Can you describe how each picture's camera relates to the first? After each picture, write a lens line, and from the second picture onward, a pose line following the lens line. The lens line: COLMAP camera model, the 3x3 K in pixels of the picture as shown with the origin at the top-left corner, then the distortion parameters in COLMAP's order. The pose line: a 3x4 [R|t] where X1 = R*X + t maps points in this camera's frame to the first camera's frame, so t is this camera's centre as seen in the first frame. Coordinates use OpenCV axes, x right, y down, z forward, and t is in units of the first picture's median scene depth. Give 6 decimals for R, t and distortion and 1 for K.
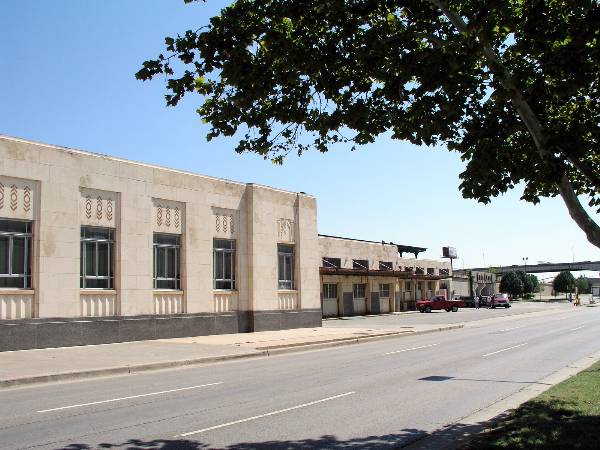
lens RADIAL K [[632.7, 0, 298.0], [0, 632.7, 220.1], [0, 0, 1]] dist [-0.148933, 0.000000]
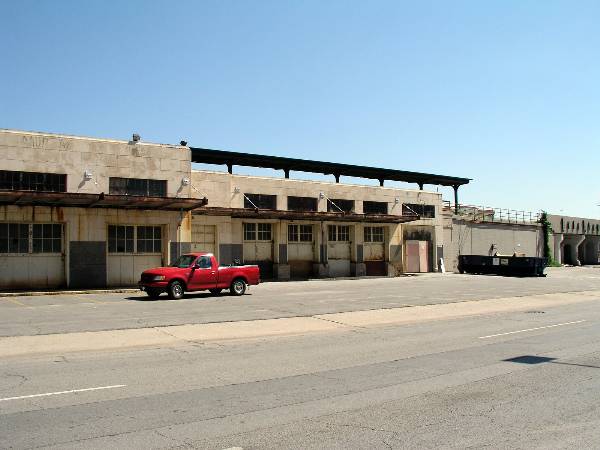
lens RADIAL K [[632.7, 0, 305.0], [0, 632.7, 227.9], [0, 0, 1]] dist [-0.148933, 0.000000]
pose [[0.965294, 0.010303, -0.260961, 0.321343], [0.013858, 0.995793, 0.090577, 0.052035], [0.260796, -0.091050, 0.961091, 0.484881]]
